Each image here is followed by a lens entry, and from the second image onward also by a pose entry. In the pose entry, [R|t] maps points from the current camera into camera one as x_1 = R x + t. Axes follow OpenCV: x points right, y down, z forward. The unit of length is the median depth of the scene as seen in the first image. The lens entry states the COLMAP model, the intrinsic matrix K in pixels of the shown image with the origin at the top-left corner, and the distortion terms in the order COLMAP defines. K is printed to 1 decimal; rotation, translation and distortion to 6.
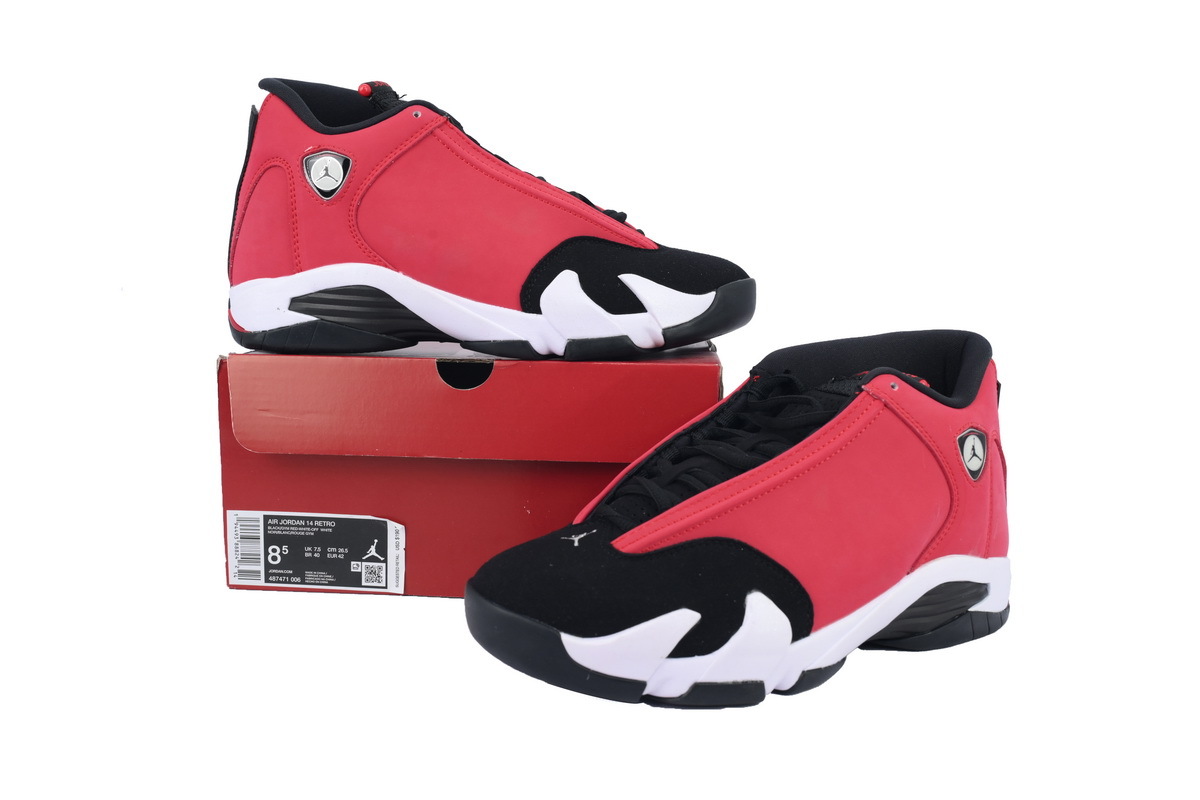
lens RADIAL K [[1081.6, 0, 600.0], [0, 1081.6, 400.0], [0, 0, 1]] dist [0.001957, 0.001043]
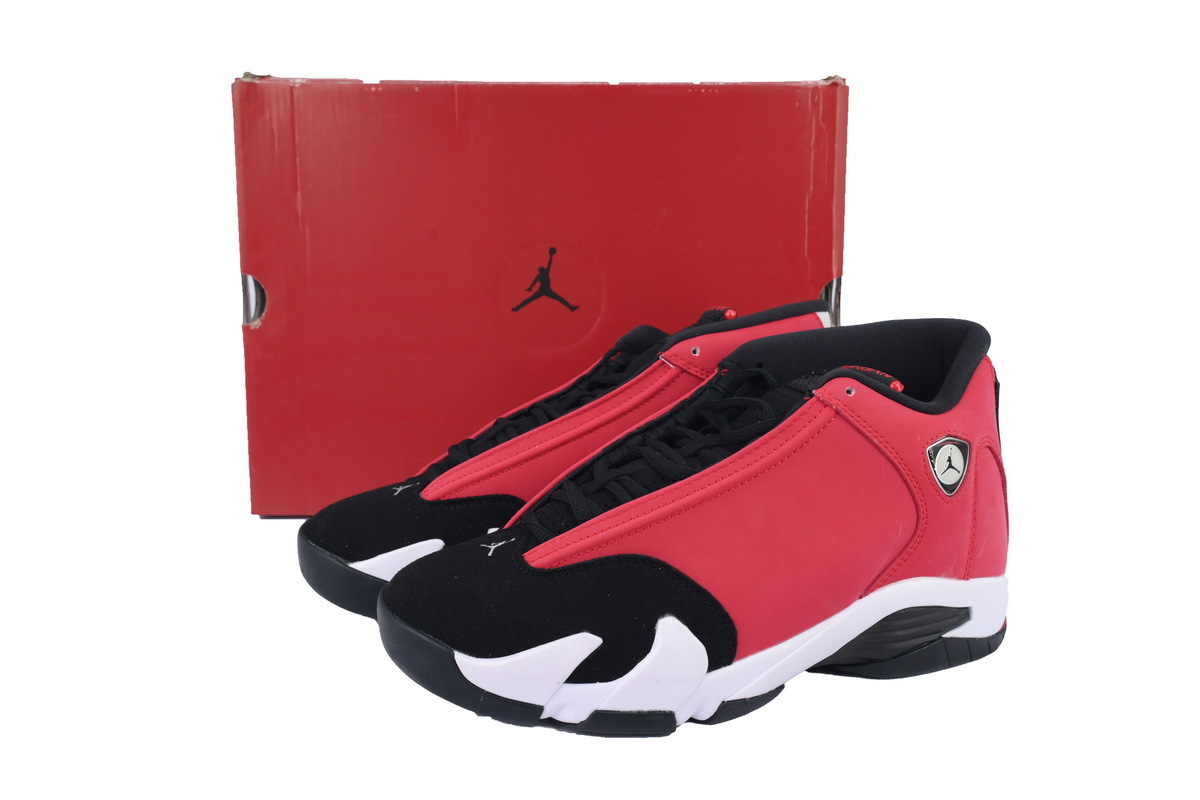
lens RADIAL K [[1081.6, 0, 600.0], [0, 1081.6, 400.0], [0, 0, 1]] dist [0.001957, 0.001043]
pose [[0.986404, 0.019746, -0.163151, 0.215819], [-0.009604, 0.997985, 0.062717, -0.060364], [0.164060, -0.060298, 0.984606, 0.080555]]
